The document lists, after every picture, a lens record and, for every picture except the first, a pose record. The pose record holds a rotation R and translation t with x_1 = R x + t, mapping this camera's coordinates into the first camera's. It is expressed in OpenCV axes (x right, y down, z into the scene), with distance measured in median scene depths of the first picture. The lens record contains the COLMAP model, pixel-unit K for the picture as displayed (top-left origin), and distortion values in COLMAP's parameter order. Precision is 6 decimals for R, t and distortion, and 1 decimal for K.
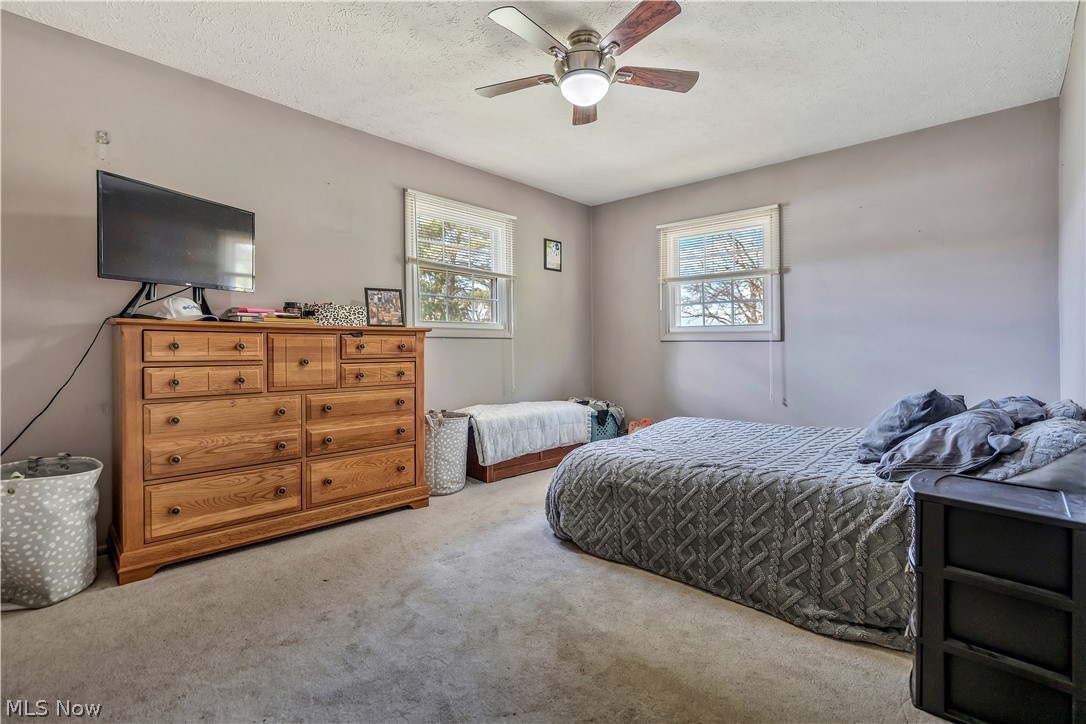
lens RADIAL K [[486.7, 0, 543.0], [0, 486.7, 362.0], [0, 0, 1]] dist [0.000048, 0.000037]
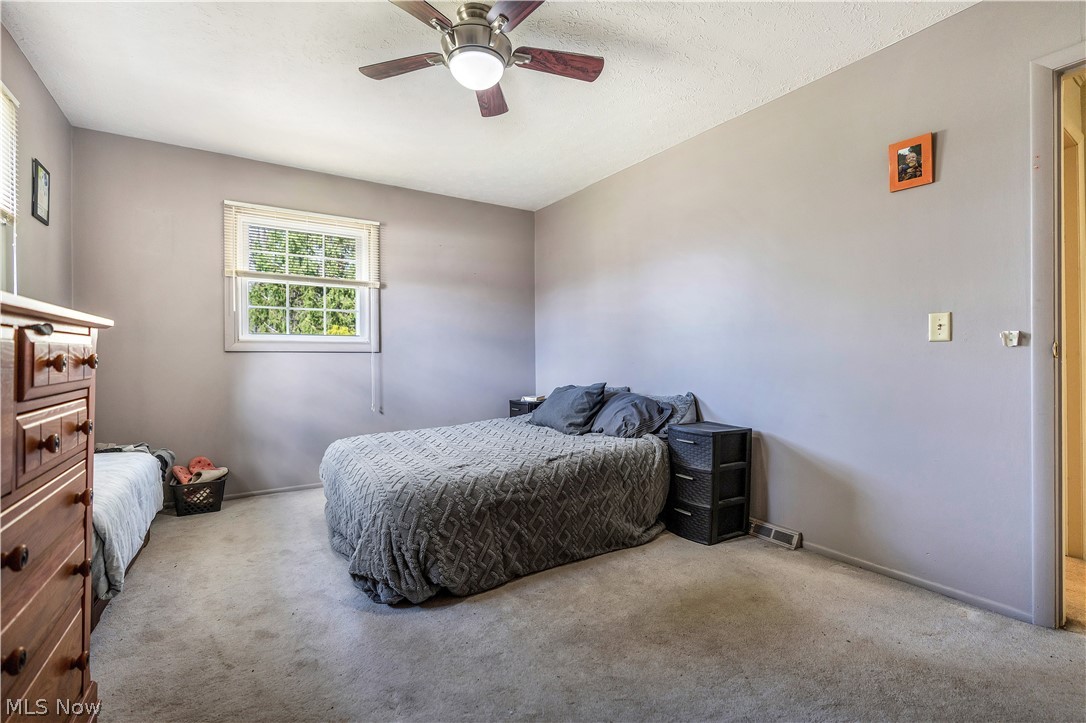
lens RADIAL K [[486.7, 0, 543.0], [0, 486.7, 361.5], [0, 0, 1]] dist [0.000048, 0.000037]
pose [[0.259618, -0.011932, 0.965638, -0.745456], [0.034943, 0.999385, 0.002954, -0.024983], [-0.965079, 0.032976, 0.259875, 0.663291]]
